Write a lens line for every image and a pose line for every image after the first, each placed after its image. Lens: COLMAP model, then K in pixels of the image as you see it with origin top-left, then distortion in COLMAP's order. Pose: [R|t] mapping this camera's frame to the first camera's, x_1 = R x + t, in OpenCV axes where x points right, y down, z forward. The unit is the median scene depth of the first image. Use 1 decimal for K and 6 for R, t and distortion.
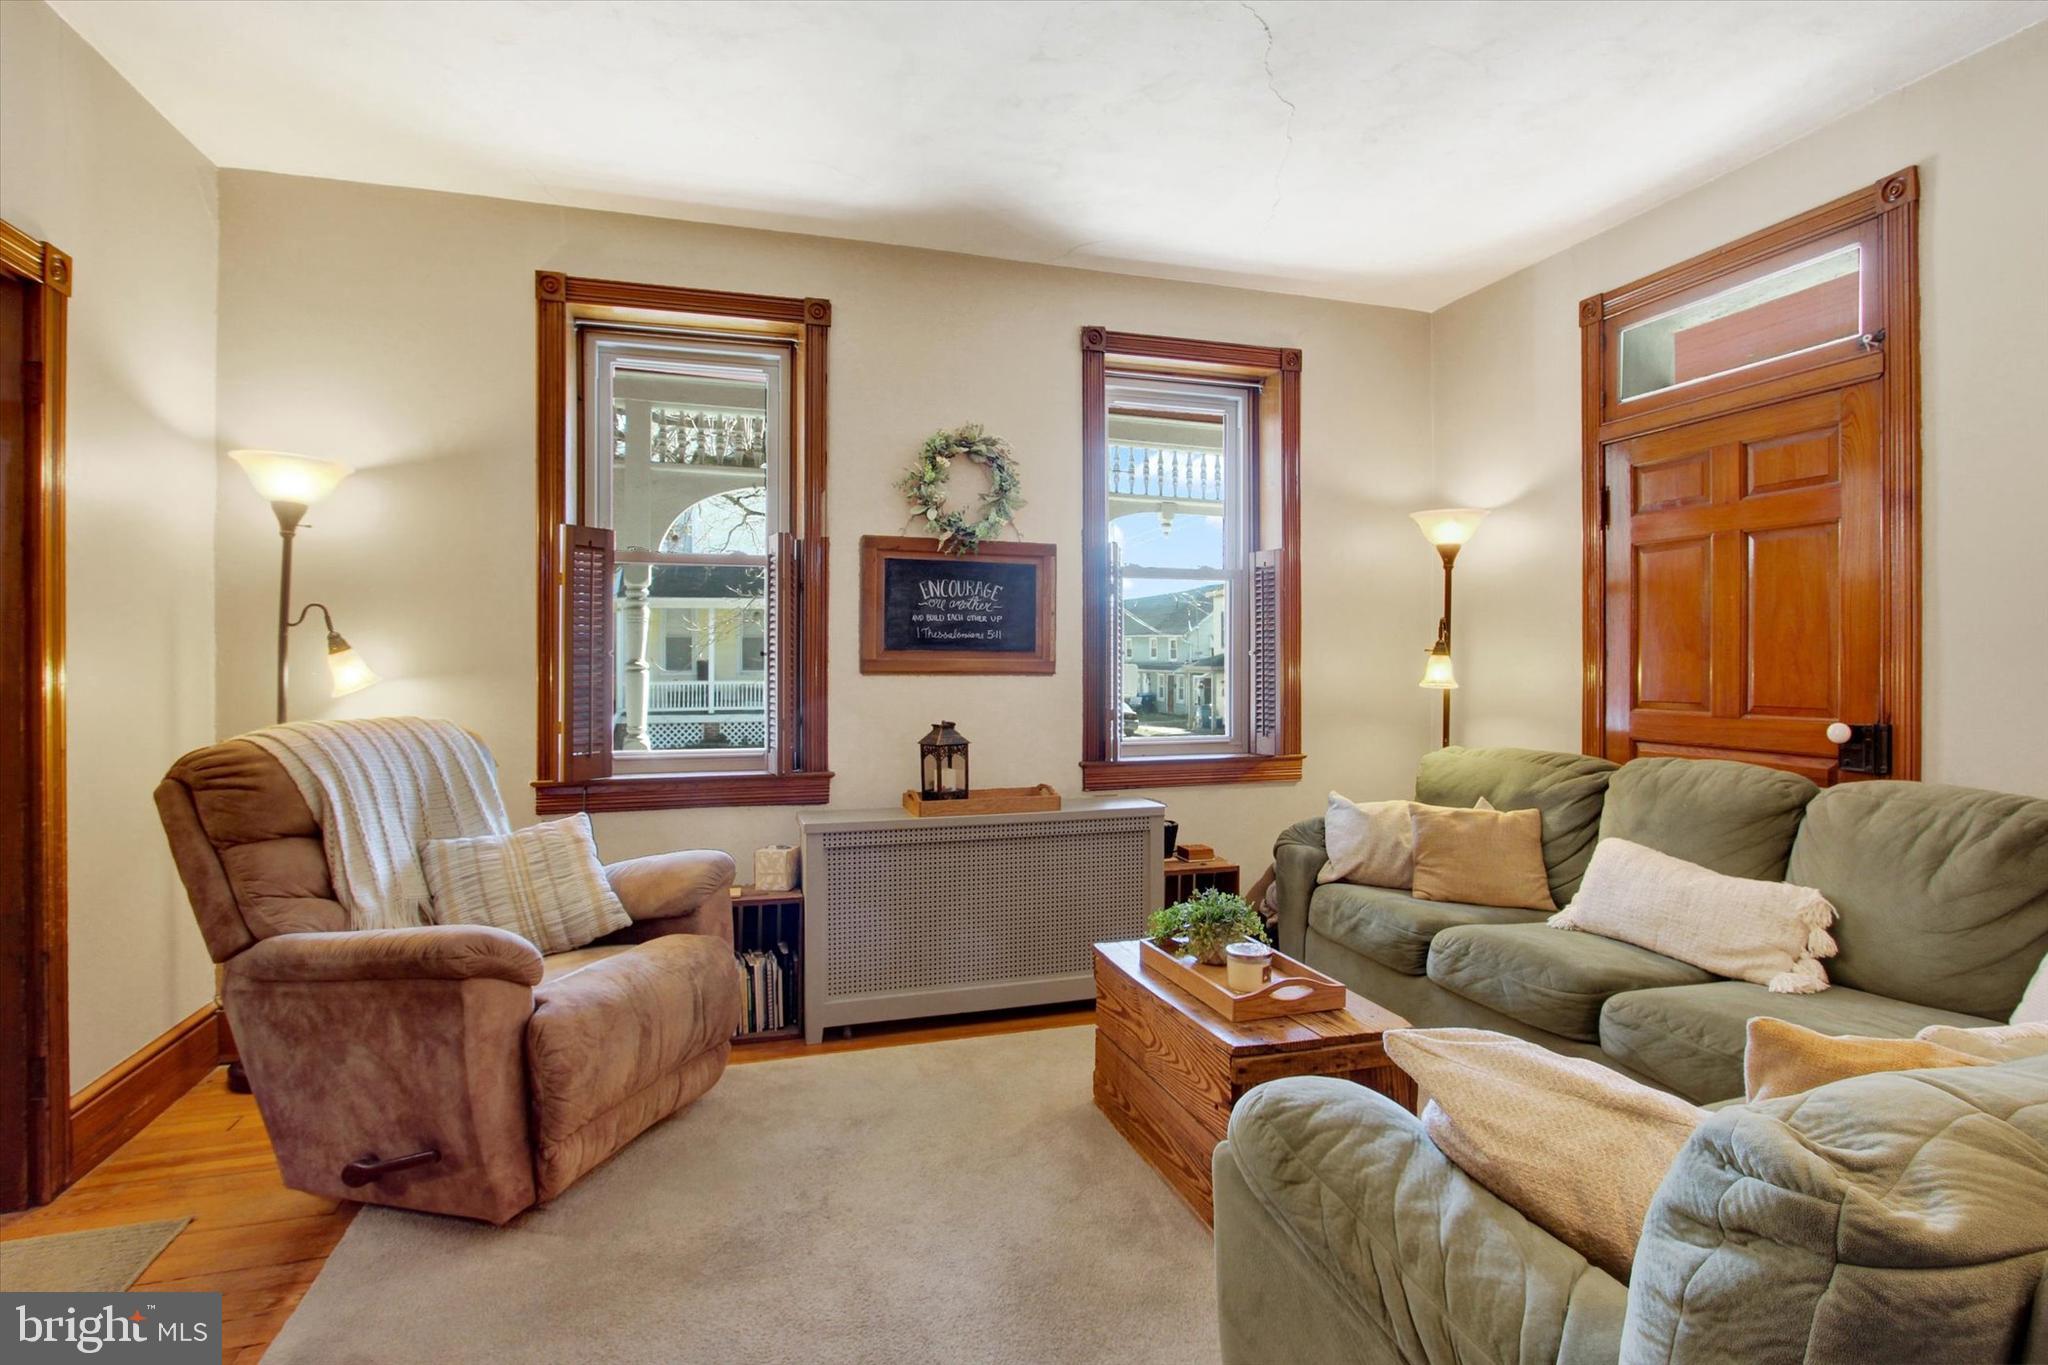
lens RADIAL K [[985.1, 0, 1028.4], [0, 985.1, 683.8], [0, 0, 1]] dist [-0.004005, -0.011814]
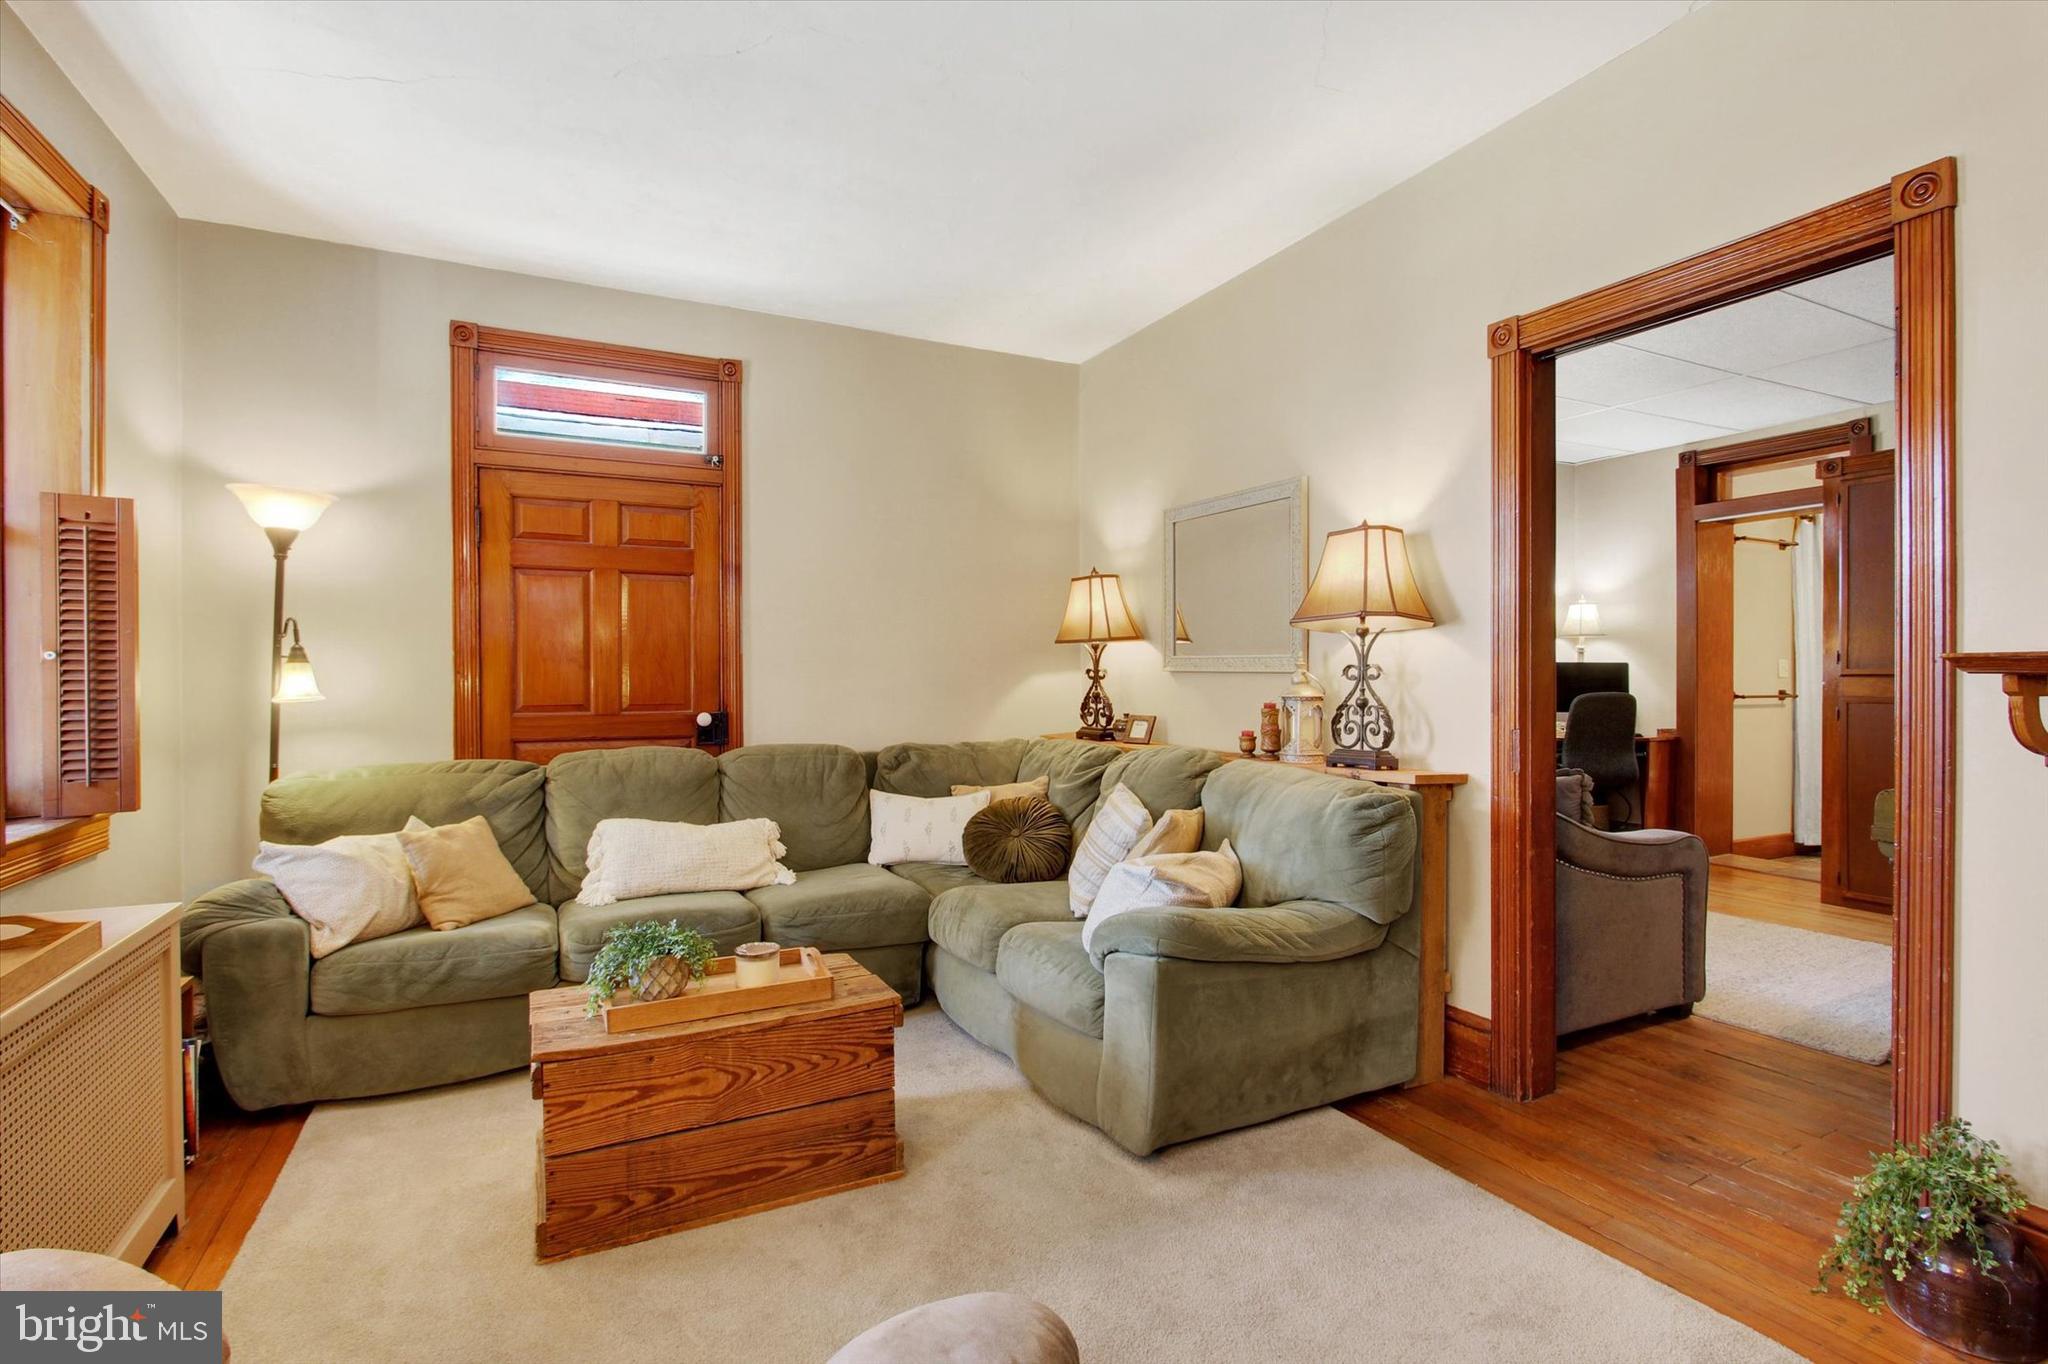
lens RADIAL K [[985.1, 0, 1028.4], [0, 985.1, 683.3], [0, 0, 1]] dist [-0.004005, -0.011814]
pose [[-0.161827, -0.004594, 0.986808, -0.589120], [0.024883, 0.999652, 0.008735, -0.004000], [-0.986505, 0.025969, -0.161656, 0.623934]]
